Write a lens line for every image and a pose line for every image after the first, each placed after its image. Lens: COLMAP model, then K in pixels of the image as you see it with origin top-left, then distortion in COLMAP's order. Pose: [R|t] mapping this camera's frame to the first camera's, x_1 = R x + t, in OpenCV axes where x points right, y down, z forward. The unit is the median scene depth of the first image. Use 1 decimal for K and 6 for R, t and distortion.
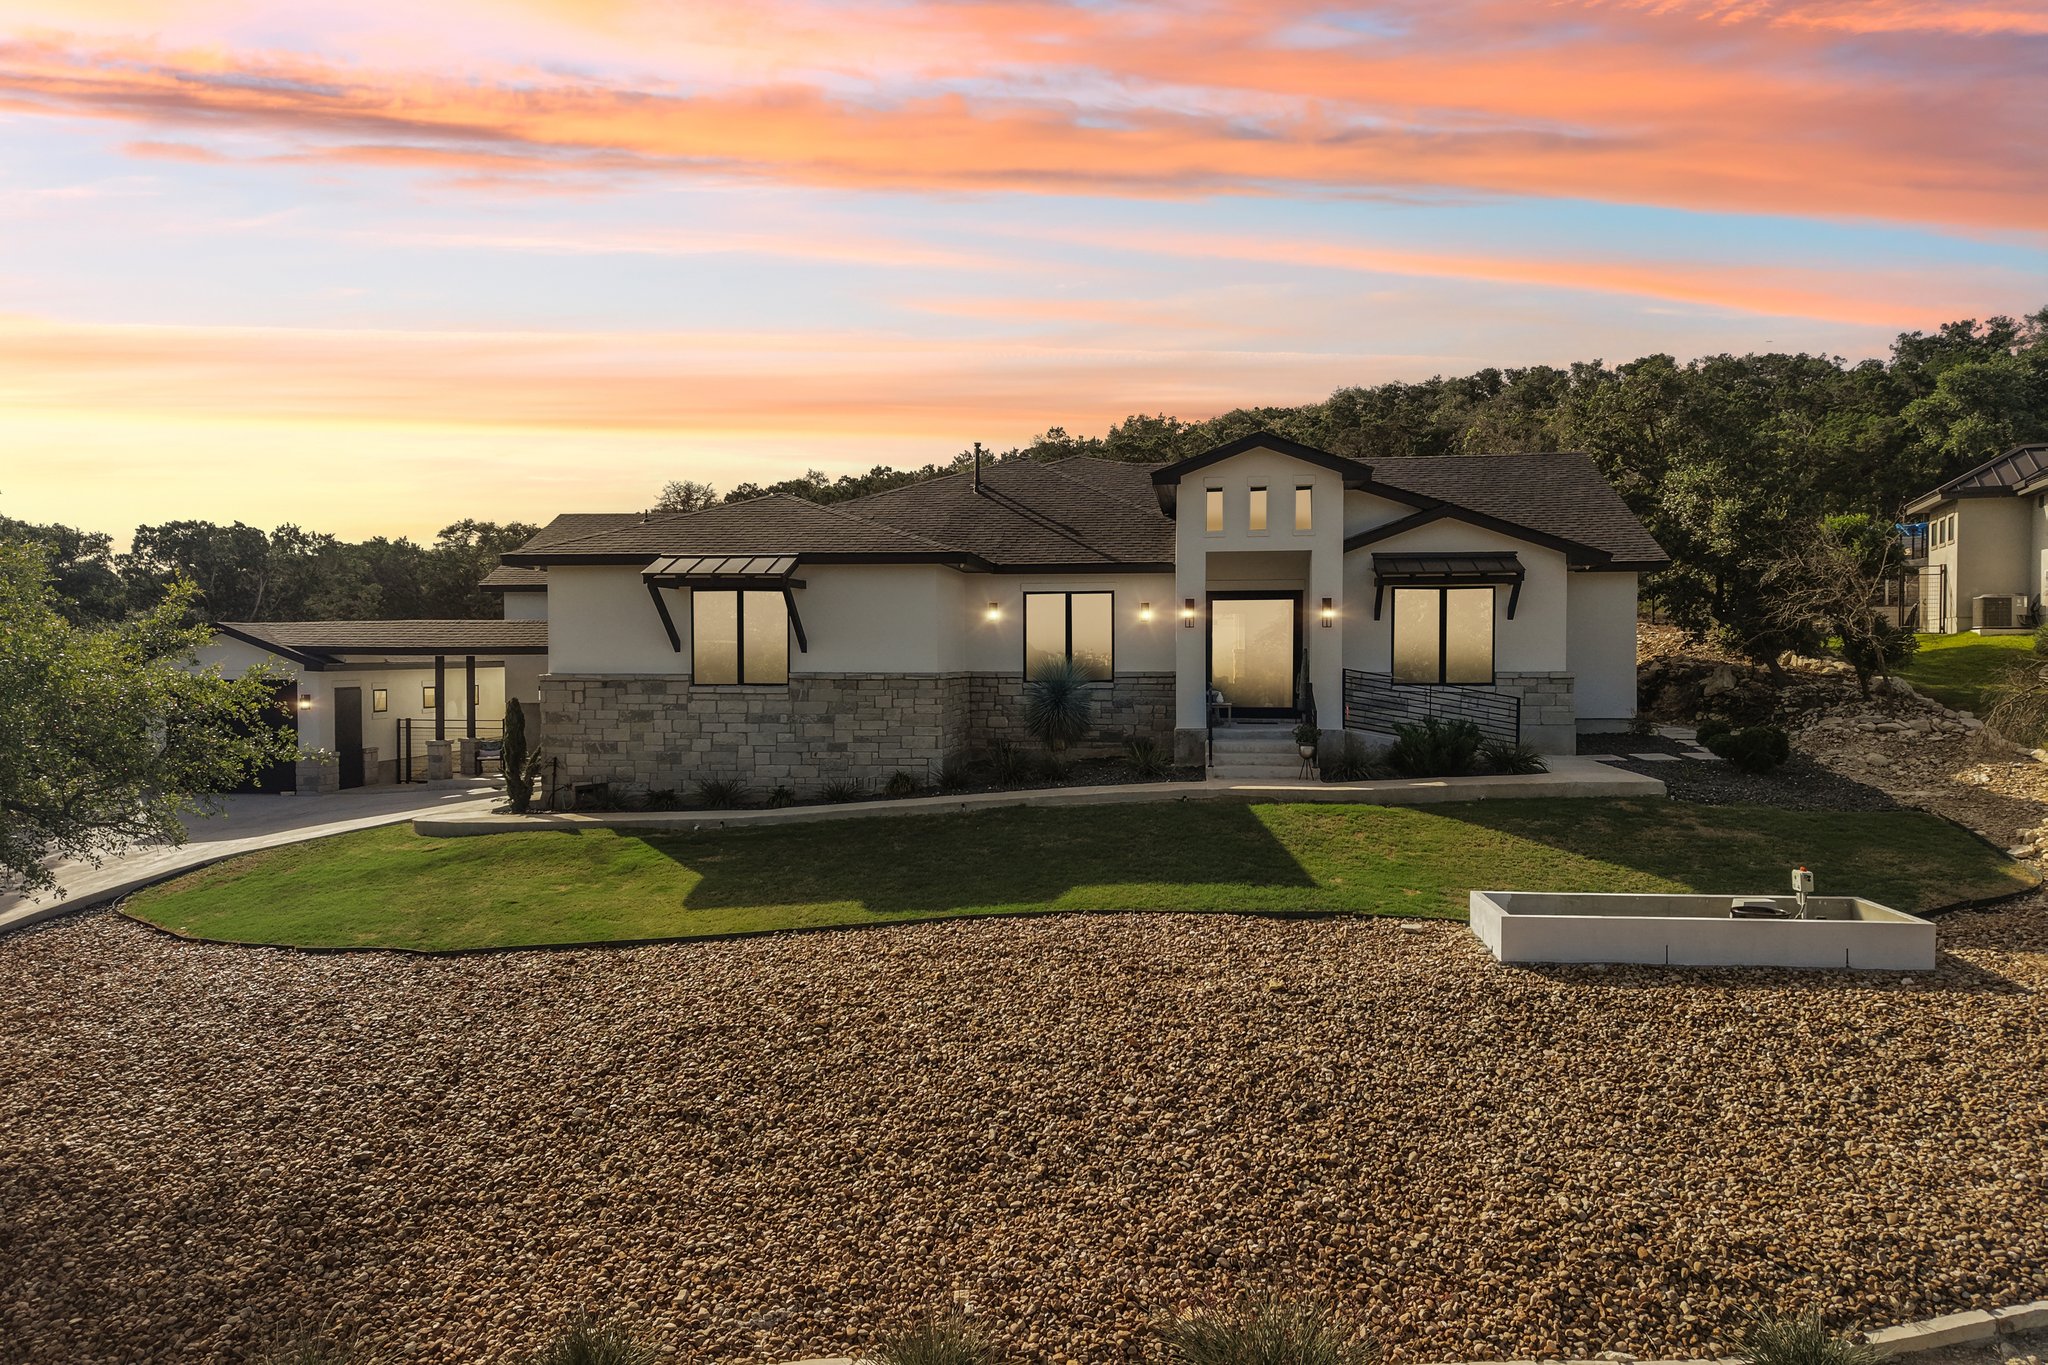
lens RADIAL K [[1369.8, 0, 1035.3], [0, 1369.8, 684.4], [0, 0, 1]] dist [0.021373, -0.000387]
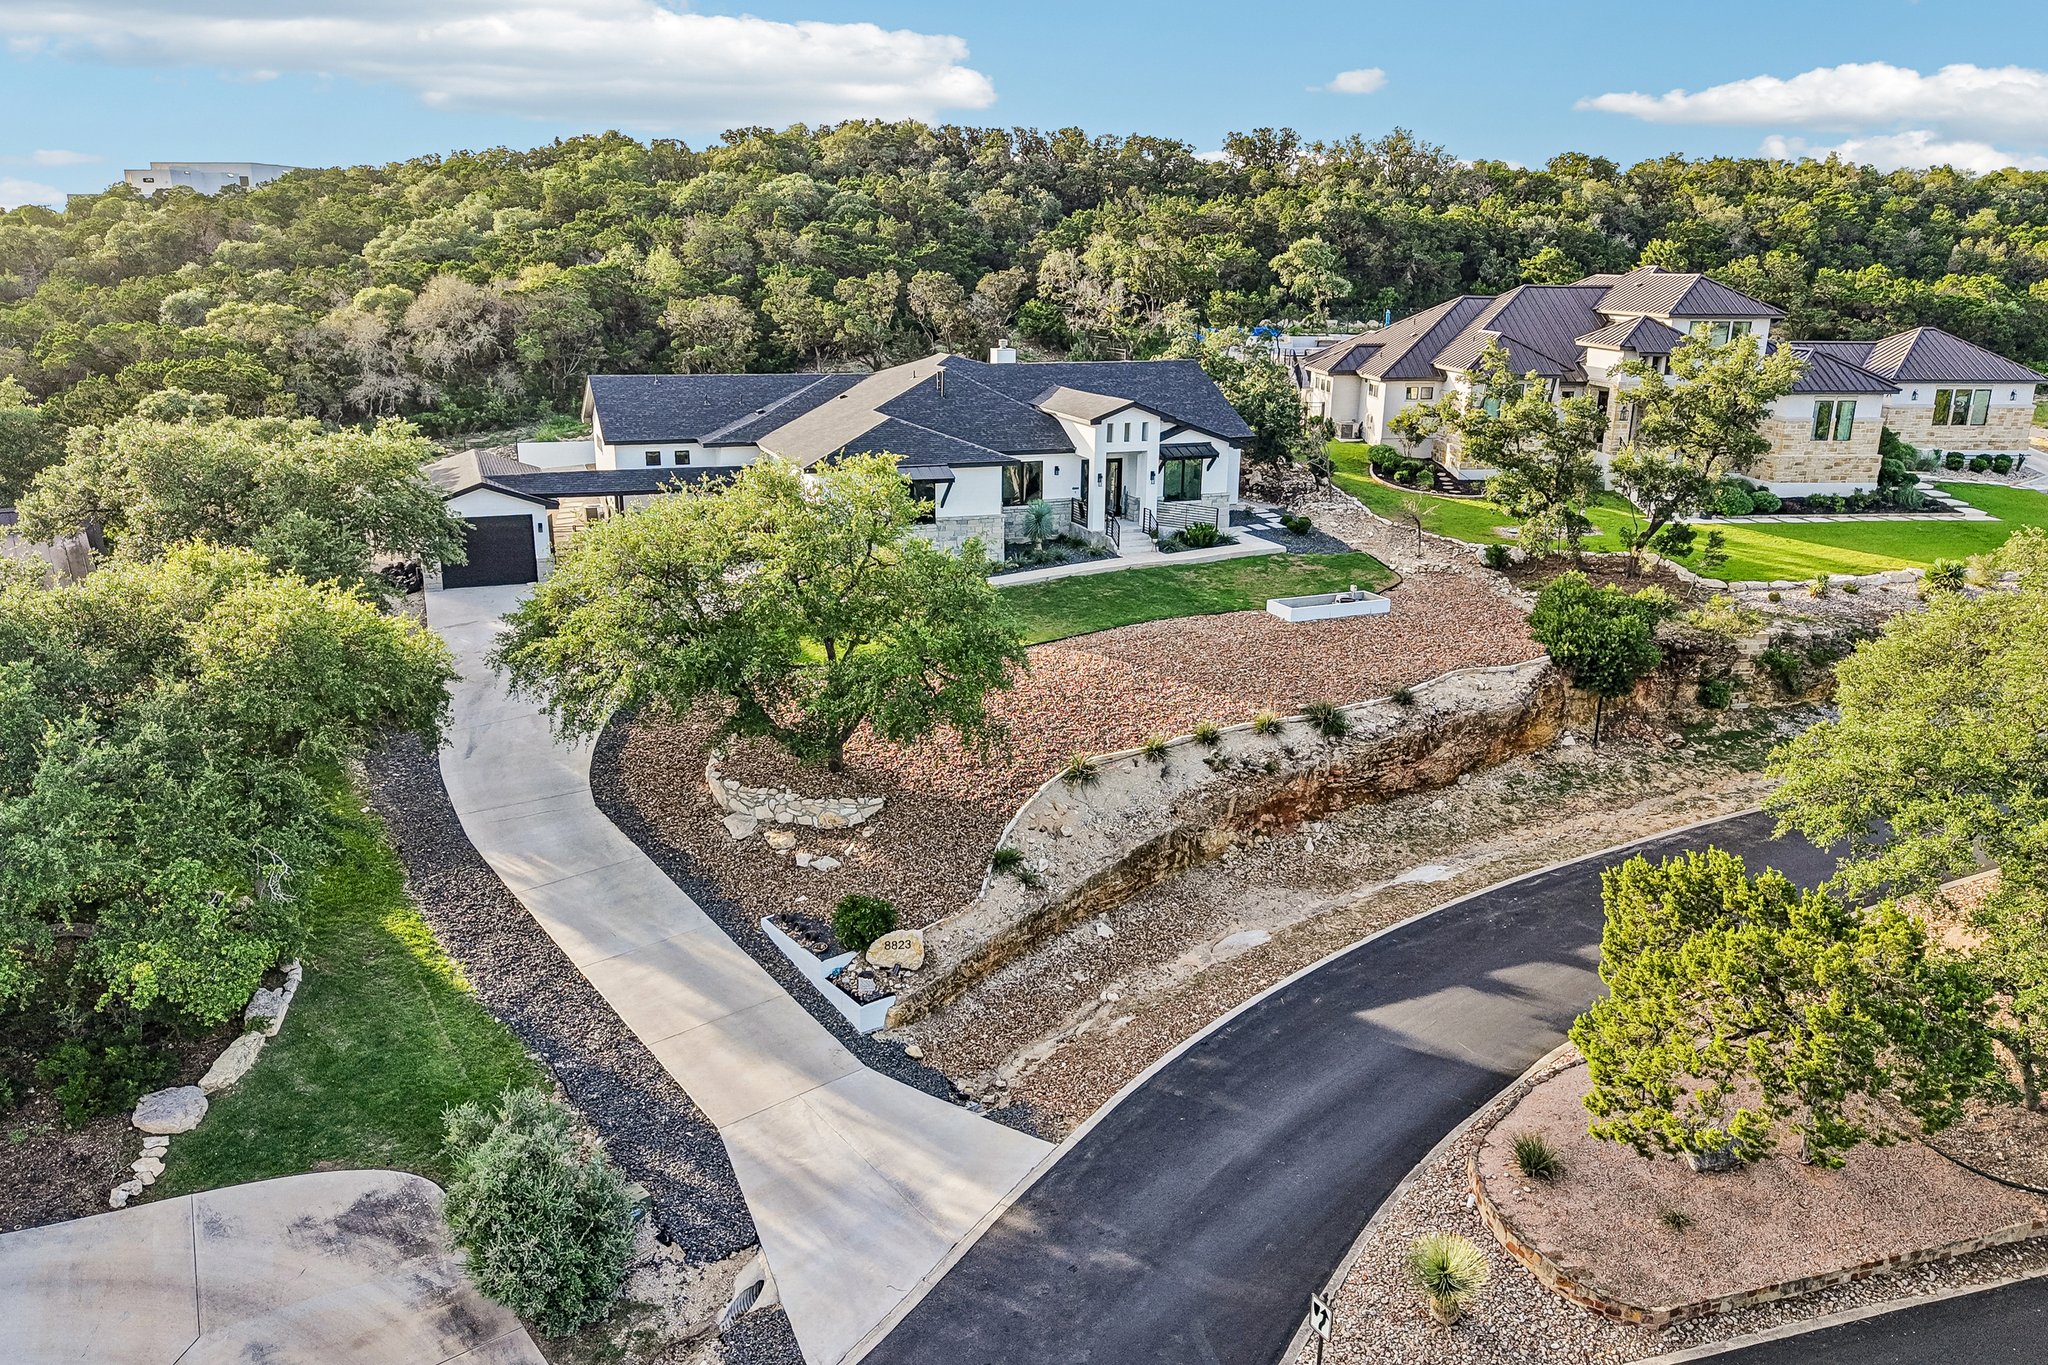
lens RADIAL K [[1447.8, 0, 1024.0], [0, 1447.8, 682.5], [0, 0, 1]] dist [0.050049, -0.069549]
pose [[0.878177, -0.124702, 0.461794, -1.140195], [0.000816, 0.965809, 0.259254, -0.347911], [-0.478334, -0.227294, 0.848253, -1.049935]]
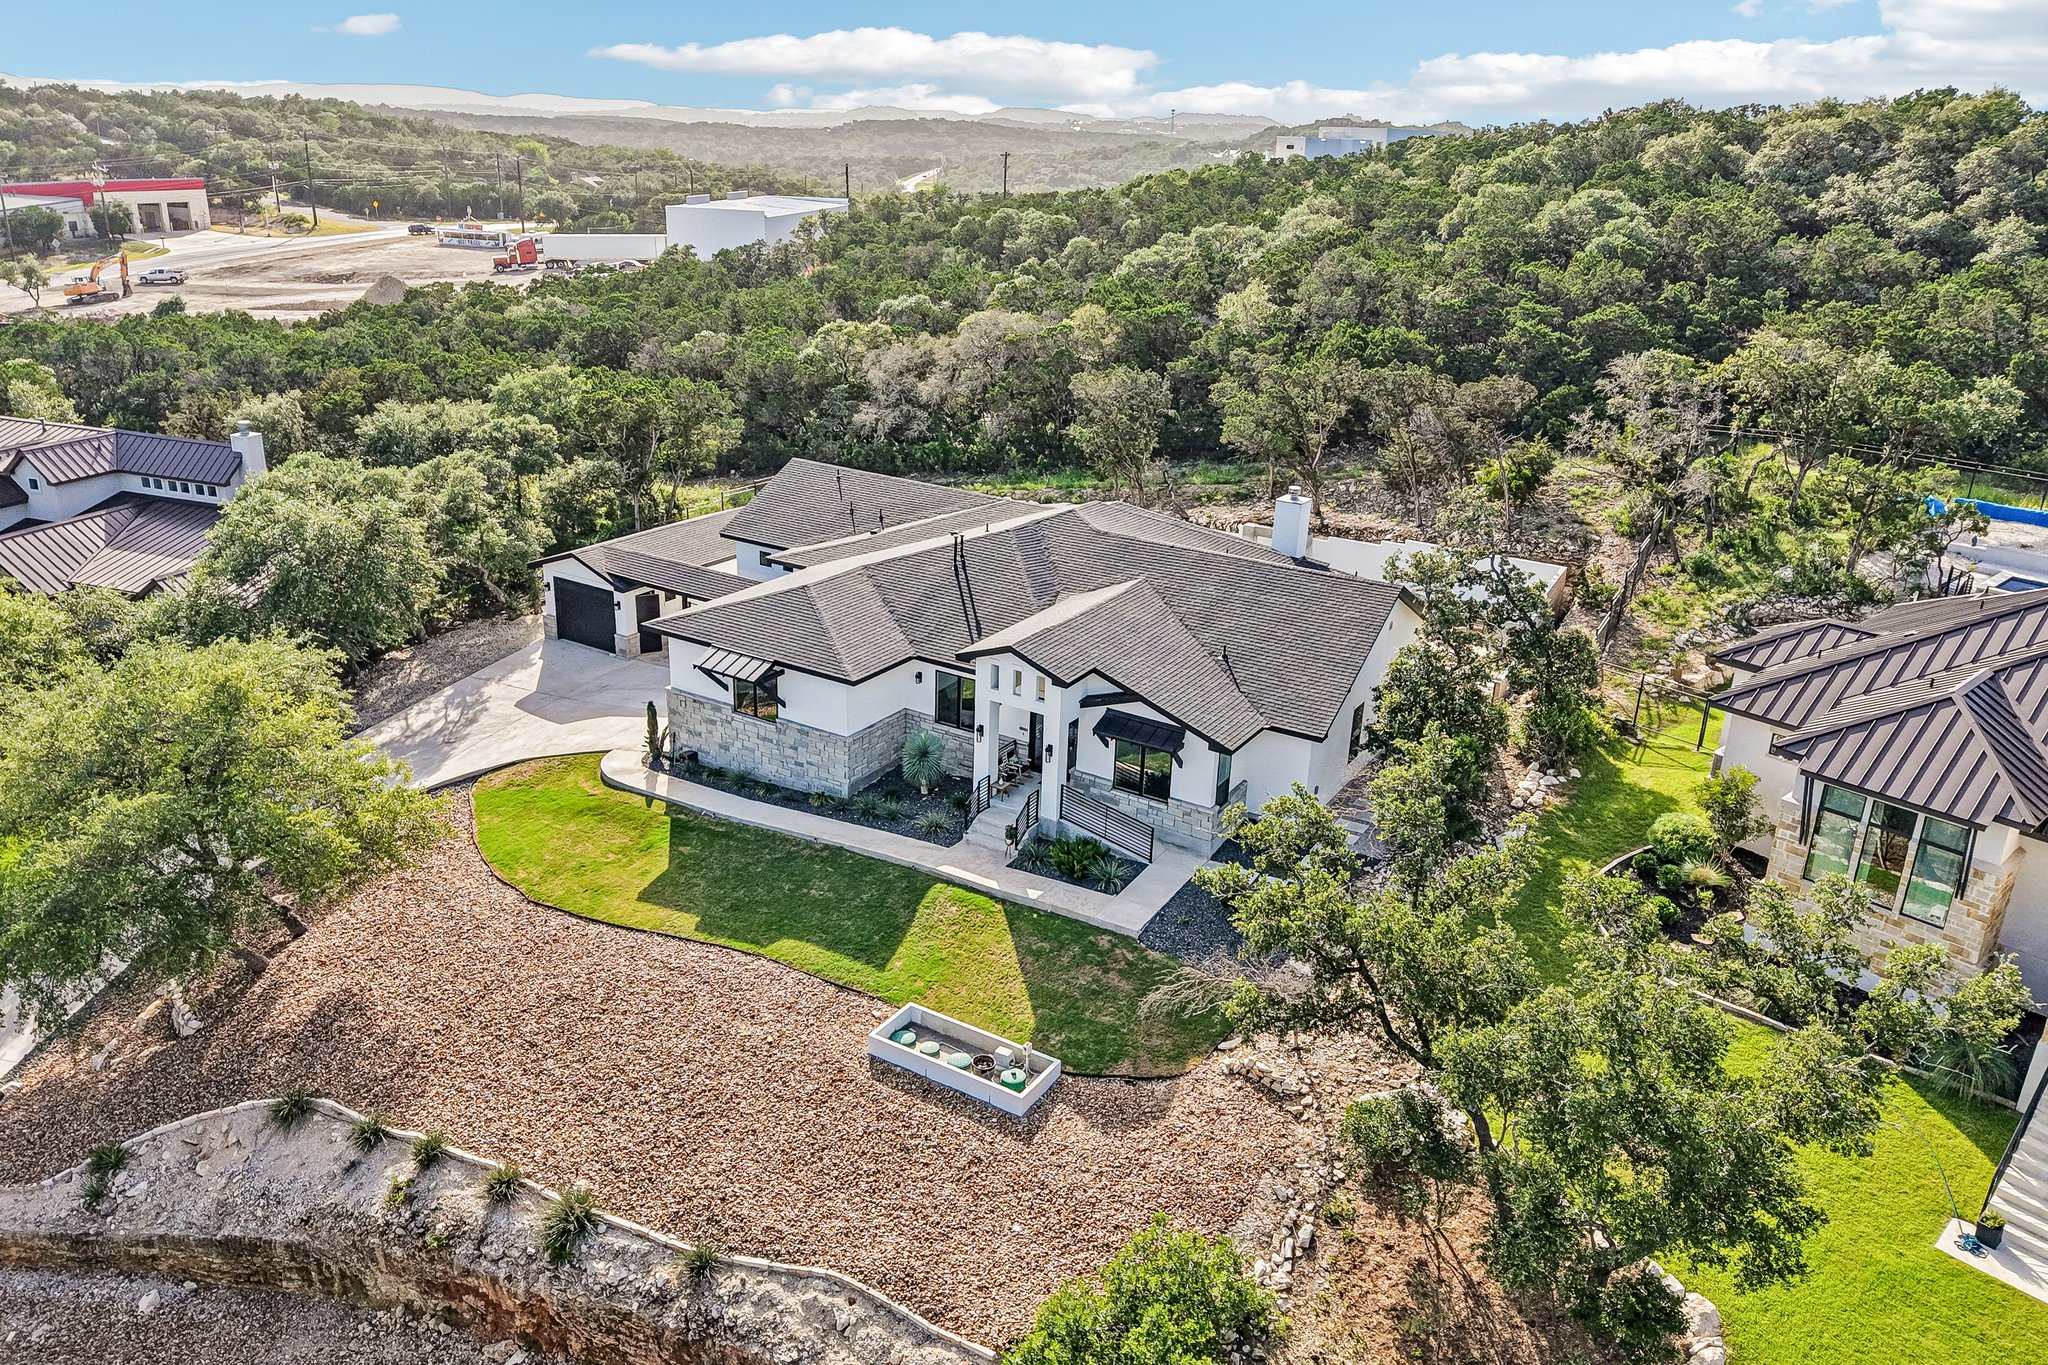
lens RADIAL K [[1423.1, 0, 1024.9], [0, 1423.1, 632.5], [0, 0, 1]] dist [0.049535, -0.052126]
pose [[0.907665, 0.166000, -0.385473, 0.795696], [-0.046327, 0.952471, 0.301087, -0.681008], [0.417132, -0.255428, 0.872214, -0.437091]]
